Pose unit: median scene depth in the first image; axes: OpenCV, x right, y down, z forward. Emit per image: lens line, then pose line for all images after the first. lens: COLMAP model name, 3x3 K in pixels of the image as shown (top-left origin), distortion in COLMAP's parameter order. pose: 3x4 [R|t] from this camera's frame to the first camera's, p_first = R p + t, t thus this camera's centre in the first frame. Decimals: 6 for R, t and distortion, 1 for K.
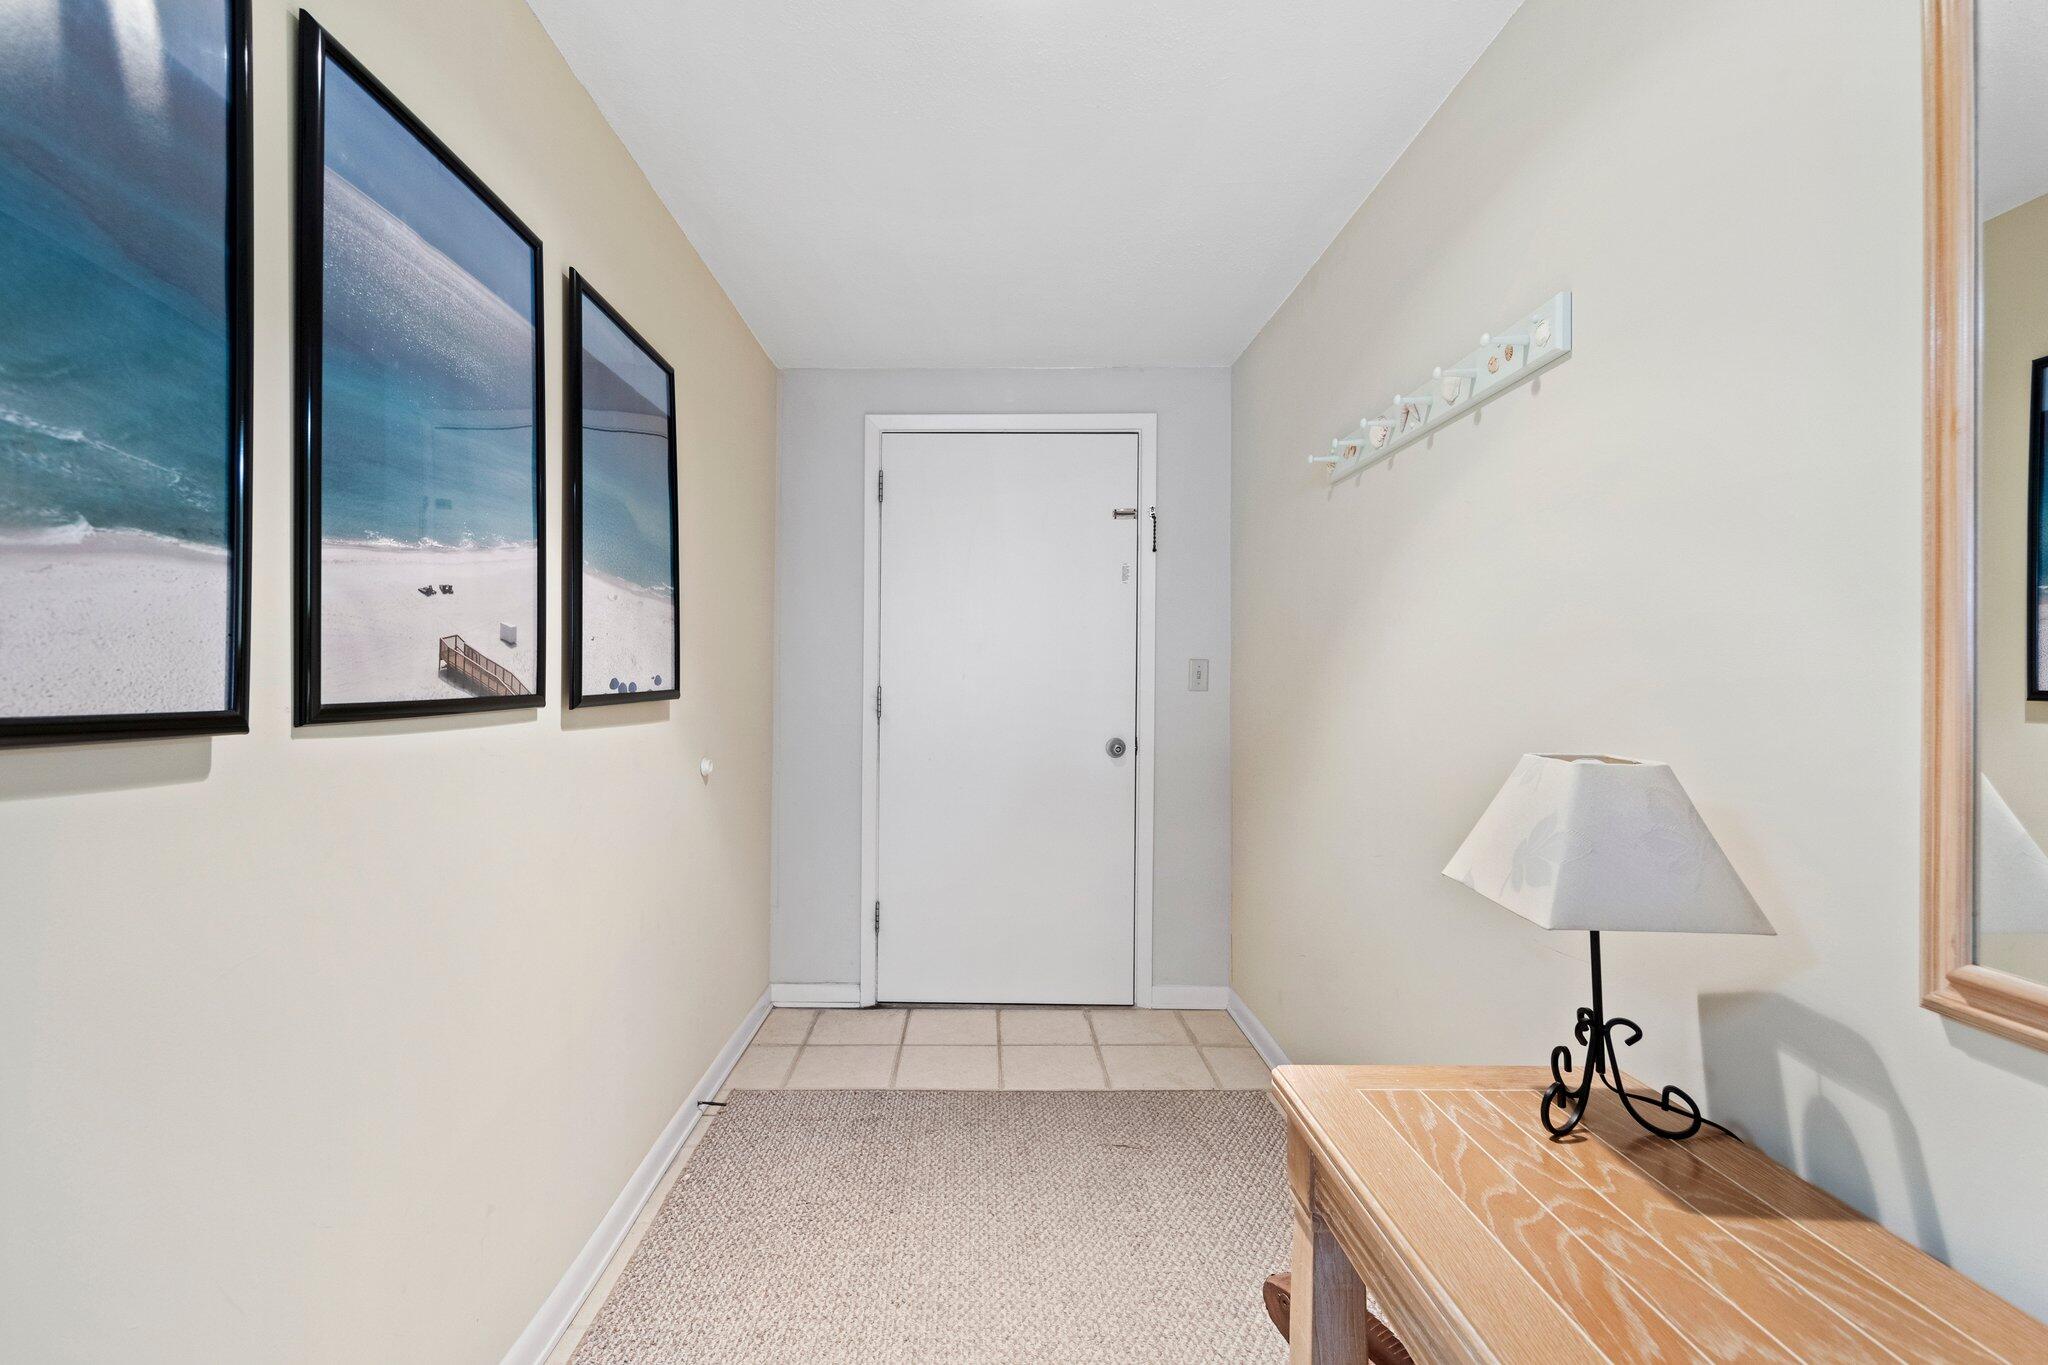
lens RADIAL K [[924.2, 0, 1024.0], [0, 924.2, 682.5], [0, 0, 1]] dist [-0.000254, -0.000064]
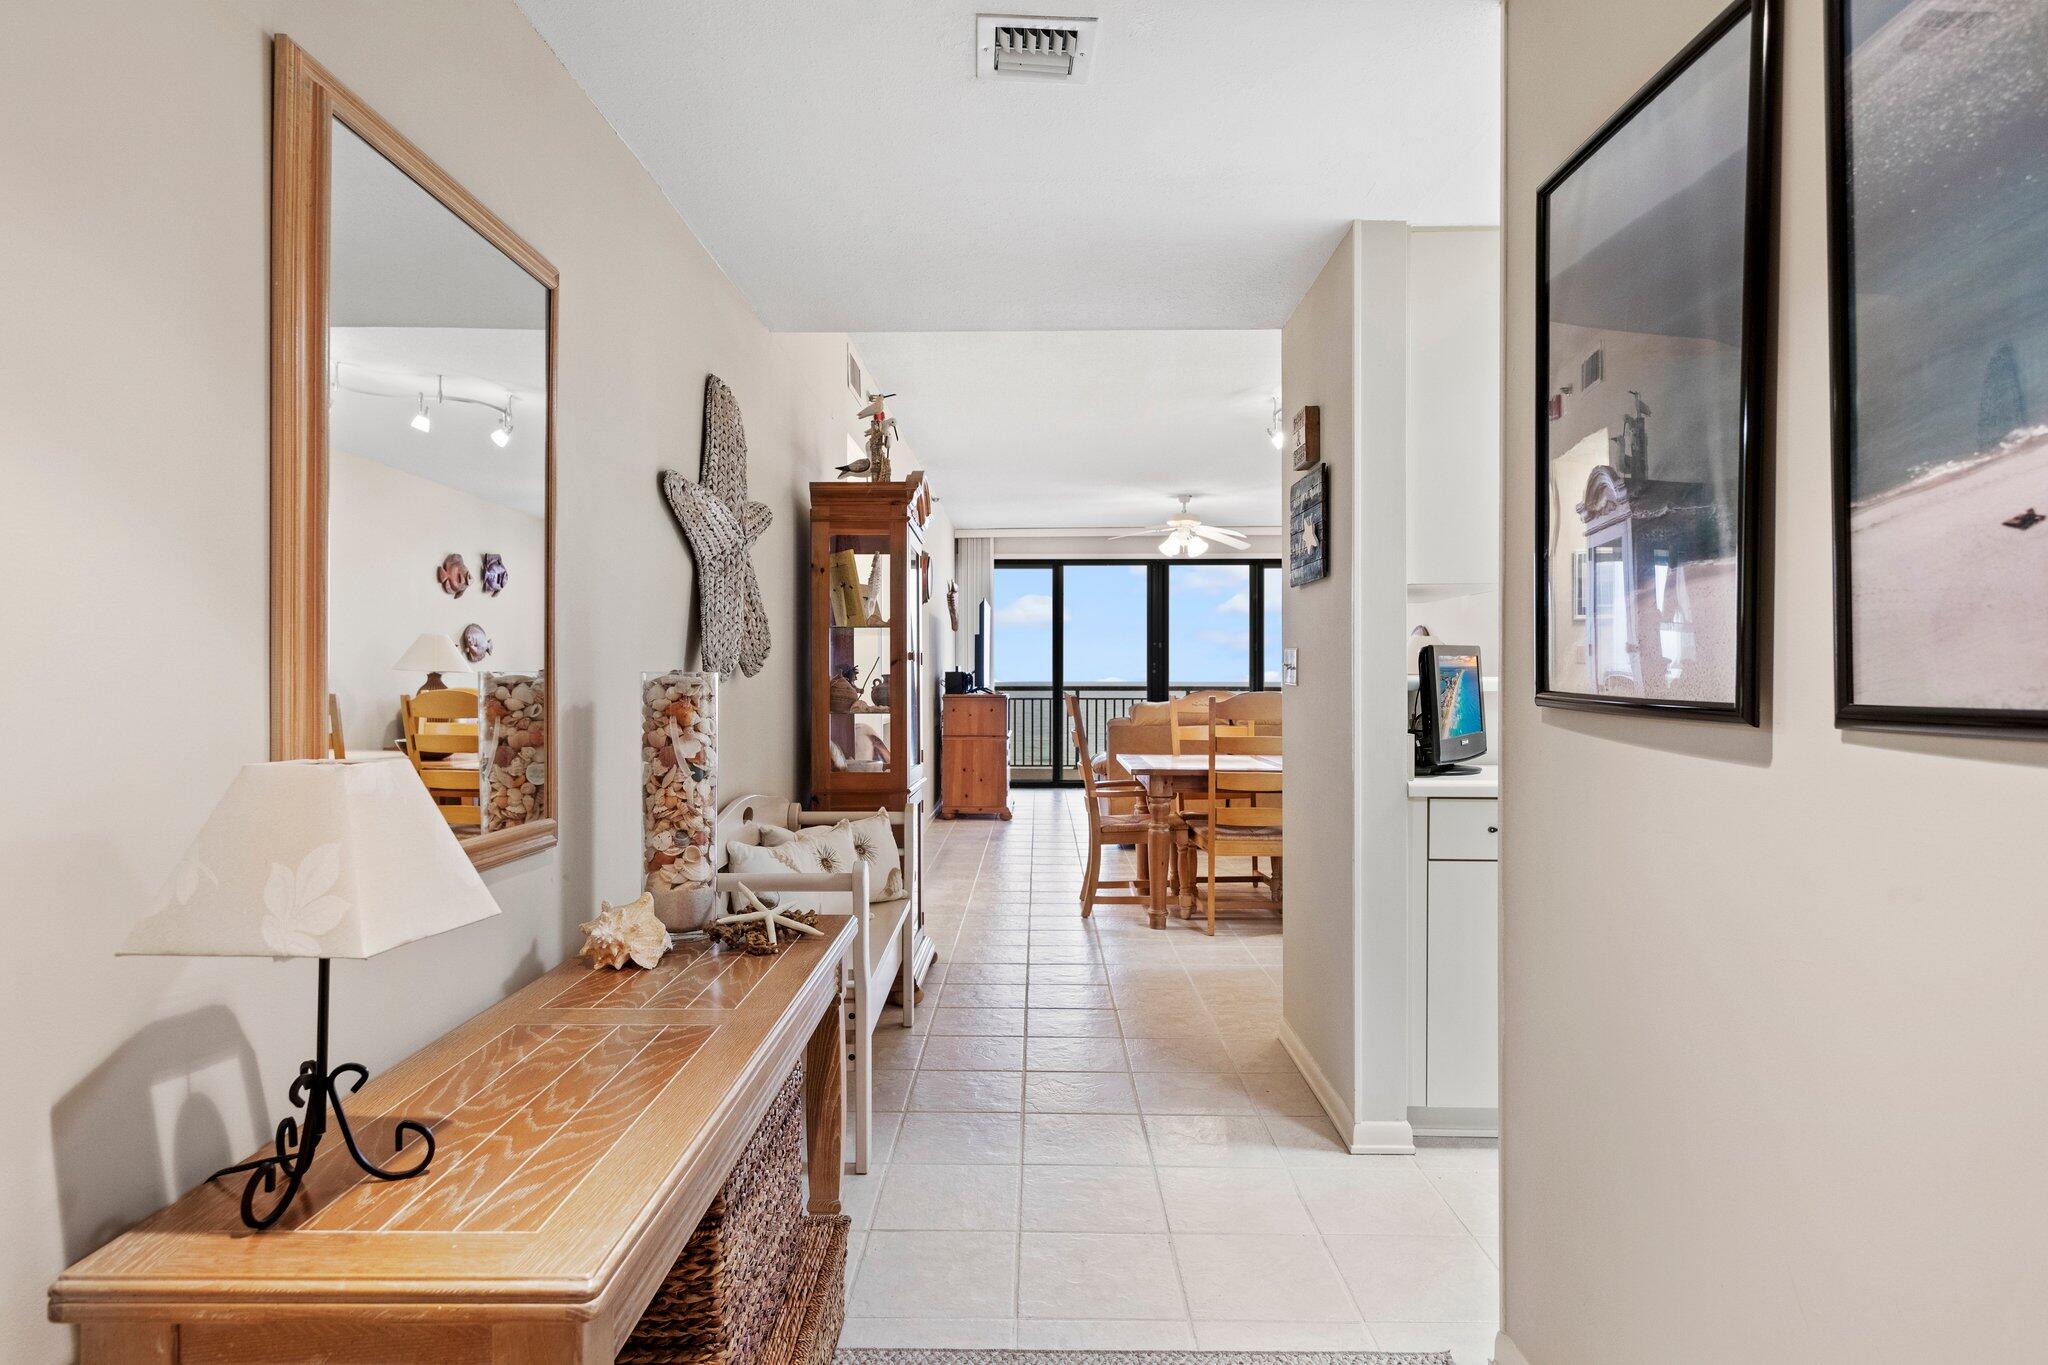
lens RADIAL K [[1182.1, 0, 1024.0], [0, 1182.1, 682.5], [0, 0, 1]] dist [0.000191, 0.000045]
pose [[-0.998473, -0.005041, 0.055018, -0.076412], [-0.004631, 0.999961, 0.007579, -0.000973], [-0.055054, 0.007313, -0.998457, 2.058503]]
